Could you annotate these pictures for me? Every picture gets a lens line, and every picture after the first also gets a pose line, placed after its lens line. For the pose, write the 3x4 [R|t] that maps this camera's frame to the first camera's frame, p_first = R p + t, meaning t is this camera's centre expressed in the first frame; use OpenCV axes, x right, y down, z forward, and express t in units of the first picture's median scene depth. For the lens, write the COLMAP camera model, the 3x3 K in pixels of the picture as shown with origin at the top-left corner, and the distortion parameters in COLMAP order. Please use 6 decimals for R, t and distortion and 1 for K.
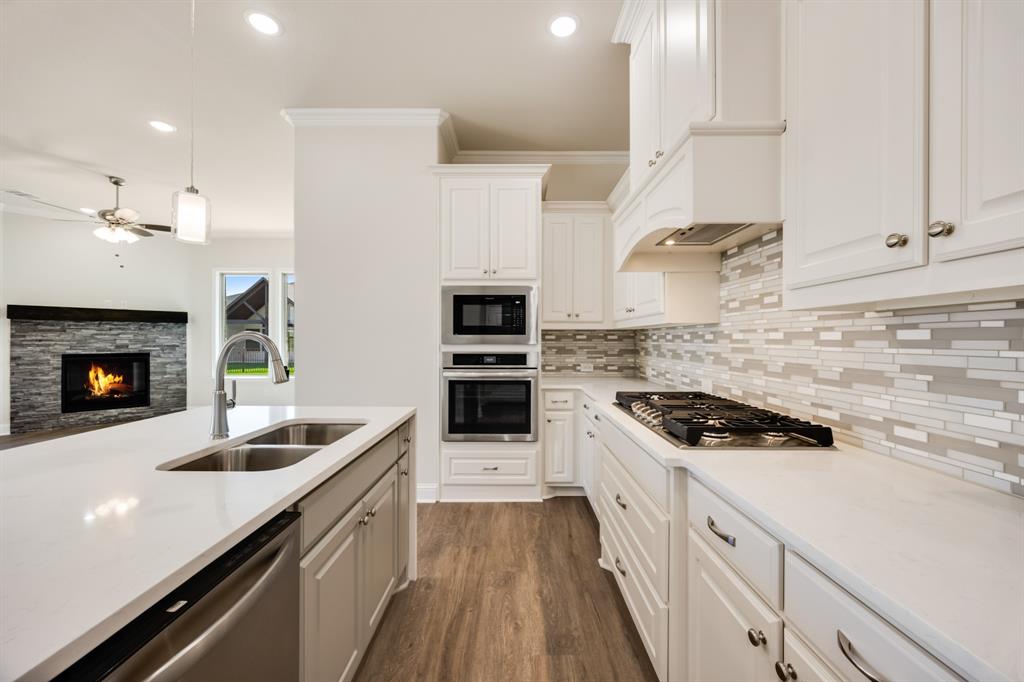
lens RADIAL K [[390.0, 0, 512.0], [0, 390.0, 341.0], [0, 0, 1]] dist [-0.000028, 0.000256]
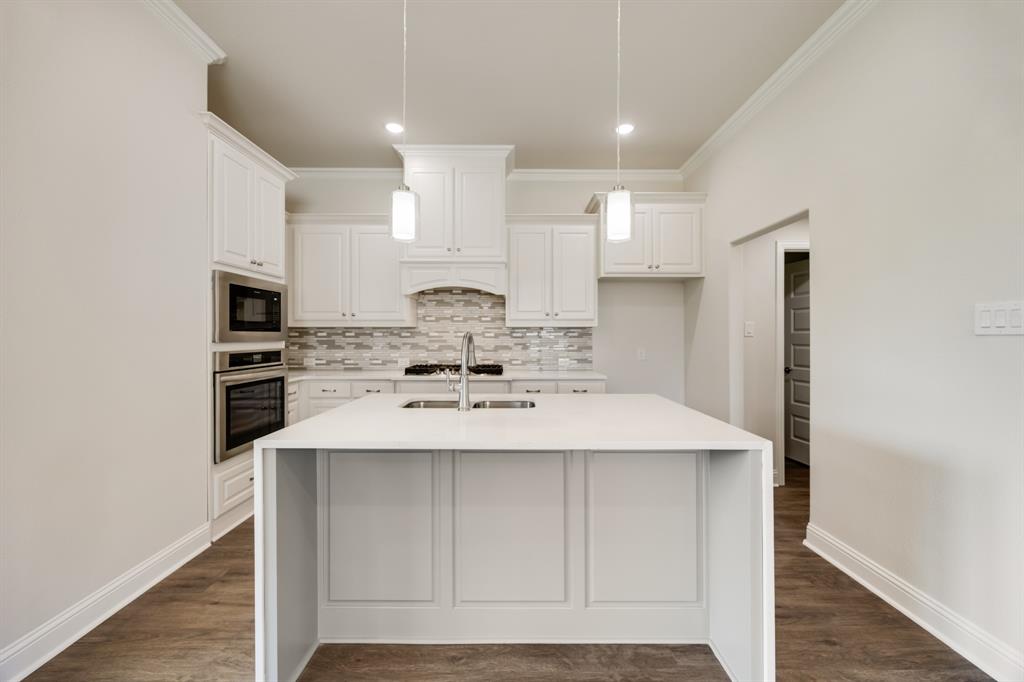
lens RADIAL K [[395.2, 0, 512.0], [0, 395.2, 341.0], [0, 0, 1]] dist [0.018687, -0.000241]
pose [[-0.001710, -0.016566, 0.999861, -1.026099], [0.002517, 0.999860, 0.016570, -0.007200], [-0.999995, 0.002544, -0.001668, 0.408198]]
